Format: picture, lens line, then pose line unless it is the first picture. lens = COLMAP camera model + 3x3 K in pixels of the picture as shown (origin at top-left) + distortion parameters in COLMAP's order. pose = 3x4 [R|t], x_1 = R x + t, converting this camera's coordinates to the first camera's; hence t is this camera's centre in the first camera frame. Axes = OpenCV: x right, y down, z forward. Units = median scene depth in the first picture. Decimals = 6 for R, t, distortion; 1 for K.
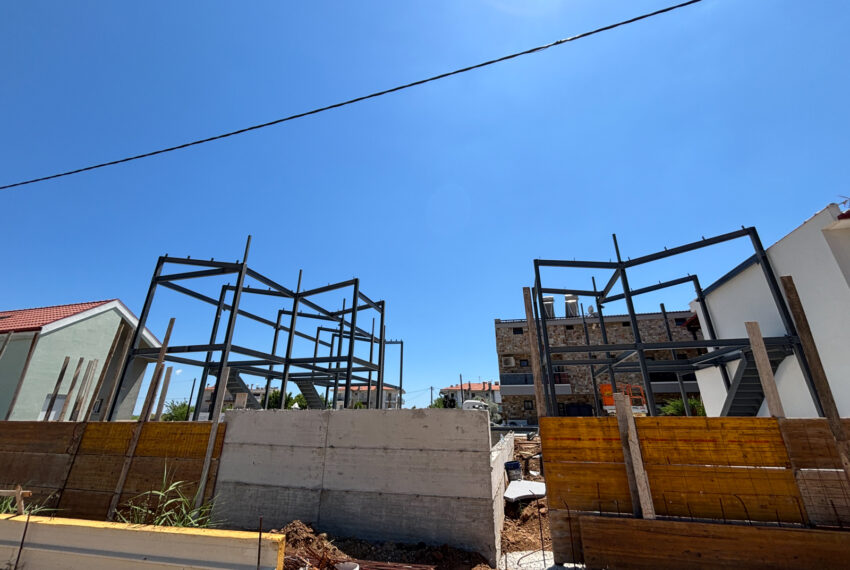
lens RADIAL K [[343.0, 0, 425.0], [0, 343.0, 285.0], [0, 0, 1]] dist [0.002014, 0.000500]
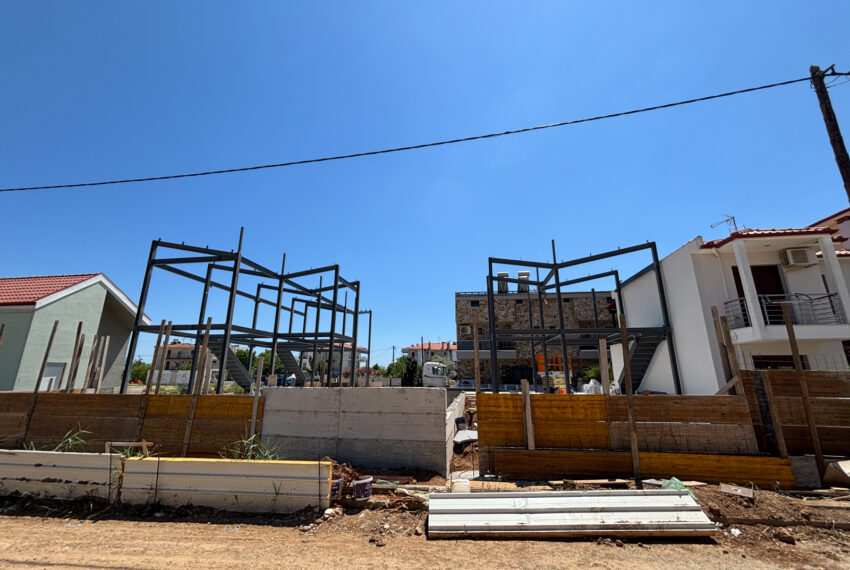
lens RADIAL K [[343.0, 0, 425.0], [0, 343.0, 285.0], [0, 0, 1]] dist [0.002014, 0.000500]
pose [[0.993592, 0.028274, 0.109435, -0.032357], [-0.040960, 0.992466, 0.115468, -0.095334], [-0.105346, -0.119211, 0.987264, -0.162394]]
